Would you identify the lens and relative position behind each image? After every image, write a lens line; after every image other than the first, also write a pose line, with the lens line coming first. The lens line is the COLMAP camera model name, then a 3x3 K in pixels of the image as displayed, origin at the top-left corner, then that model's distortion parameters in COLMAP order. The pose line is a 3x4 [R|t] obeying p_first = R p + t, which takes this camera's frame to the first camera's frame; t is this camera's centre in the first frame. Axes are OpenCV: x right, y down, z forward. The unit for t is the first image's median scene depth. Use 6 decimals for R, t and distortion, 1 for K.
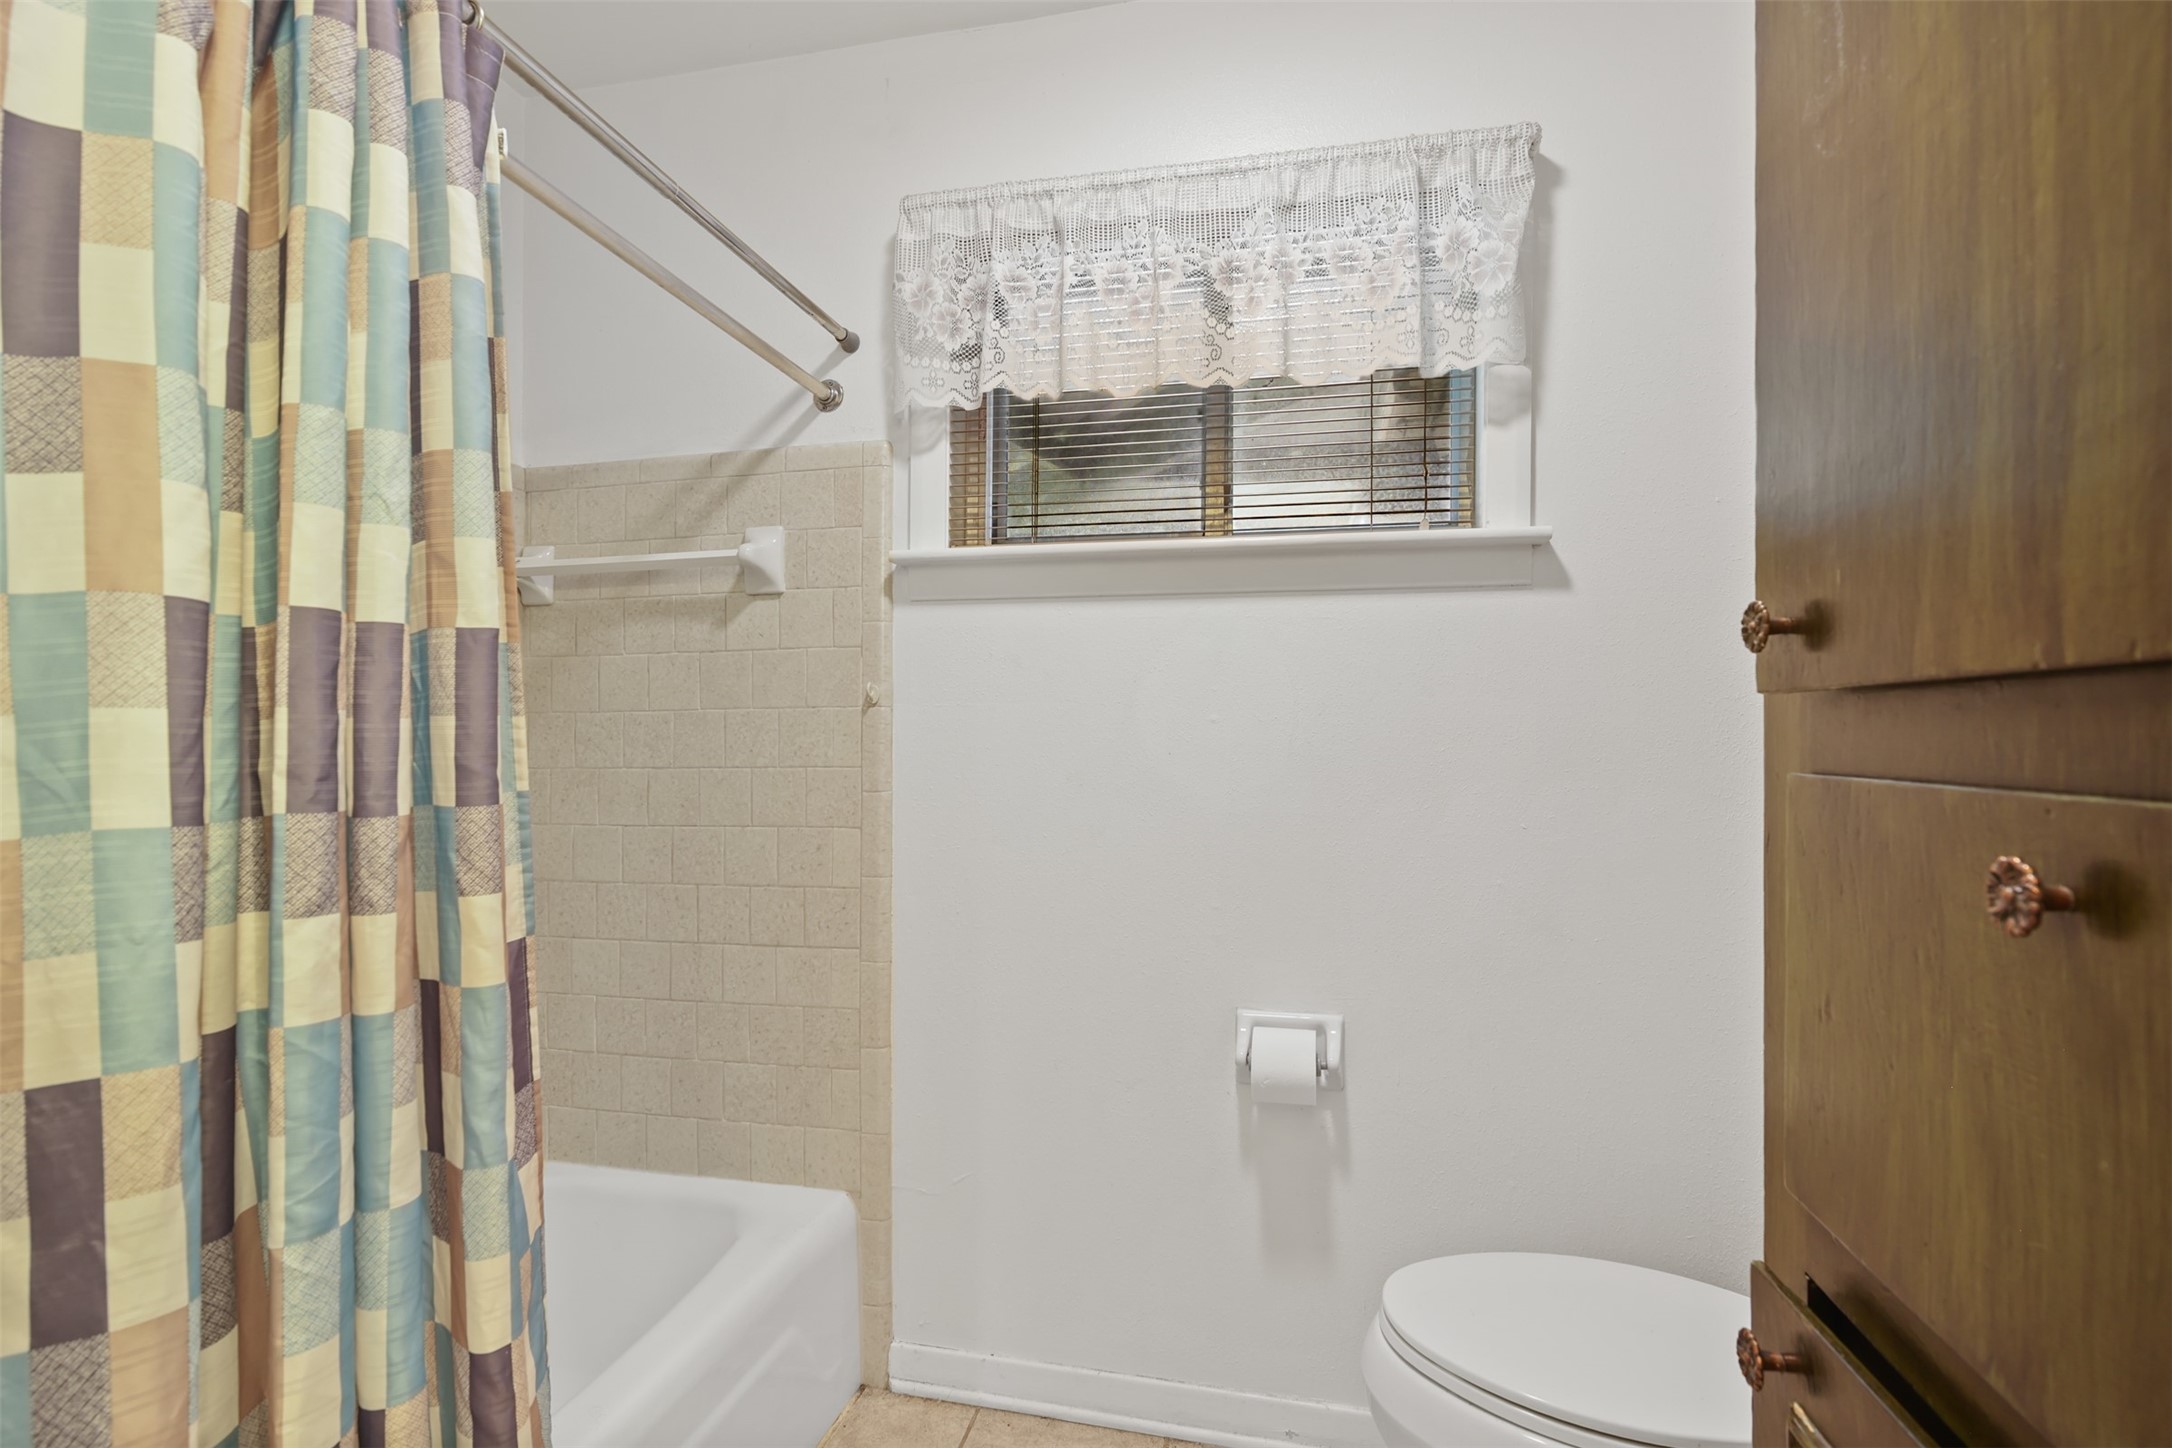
lens RADIAL K [[1001.4, 0, 1098.4], [0, 1001.4, 739.7], [0, 0, 1]] dist [-0.002027, -0.001809]
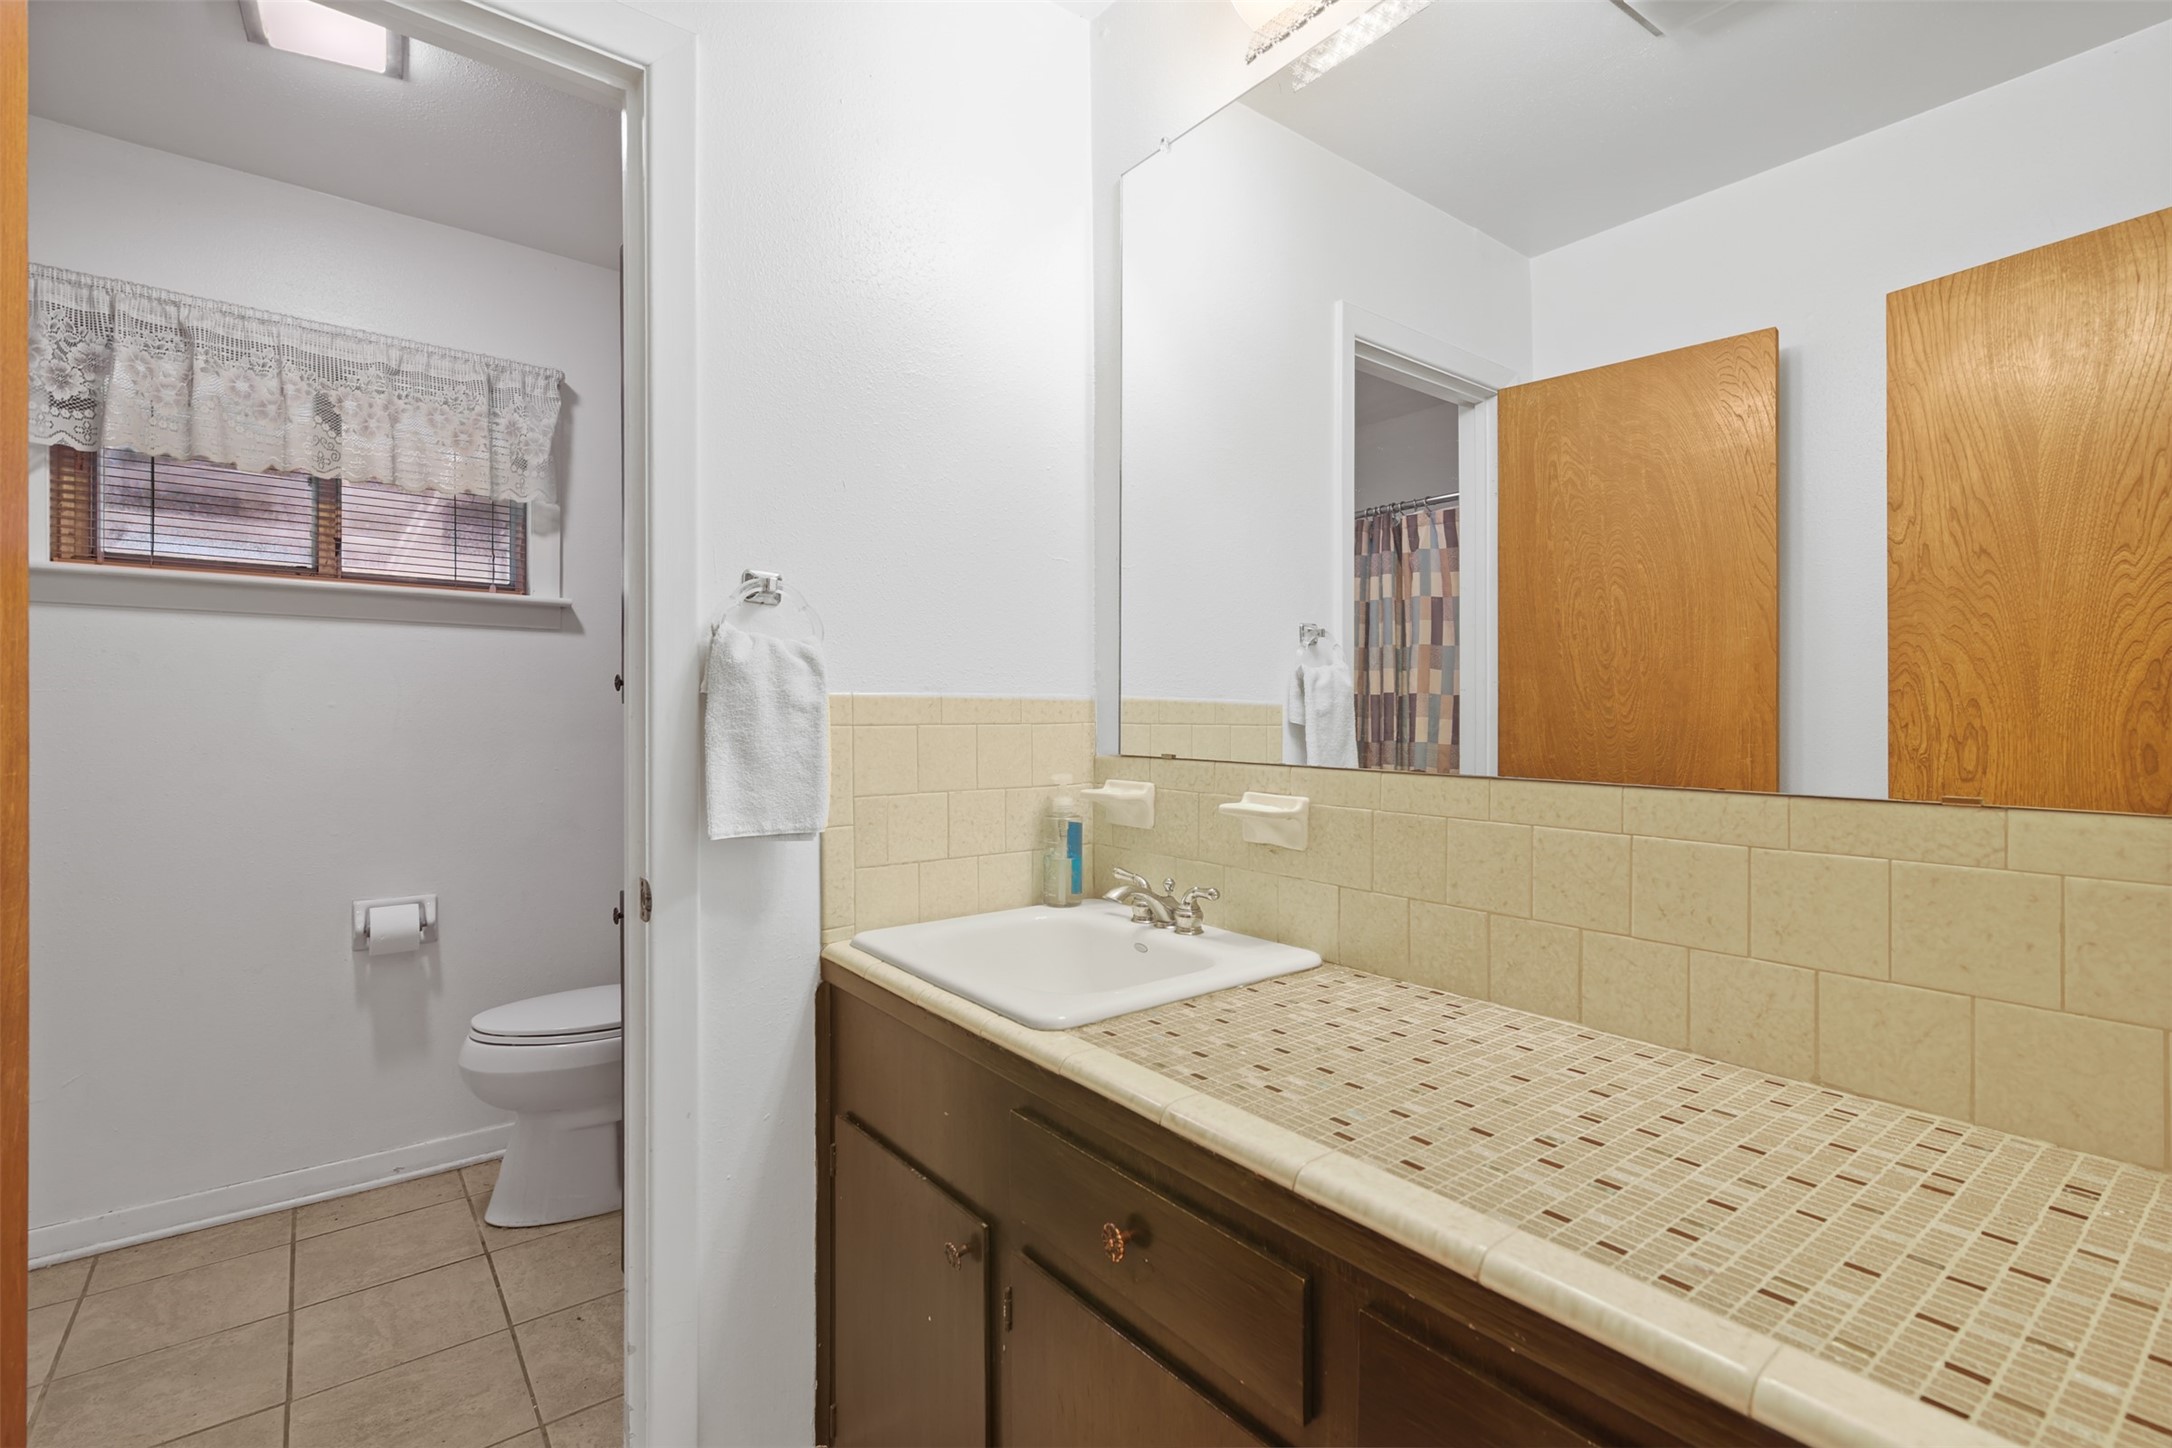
lens RADIAL K [[1001.4, 0, 1102.3], [0, 1001.4, 714.1], [0, 0, 1]] dist [-0.002027, -0.001809]
pose [[0.643628, -0.009369, 0.765281, -0.293191], [-0.003366, 0.999881, 0.015073, -0.033357], [-0.765331, -0.012277, 0.643520, -0.837719]]
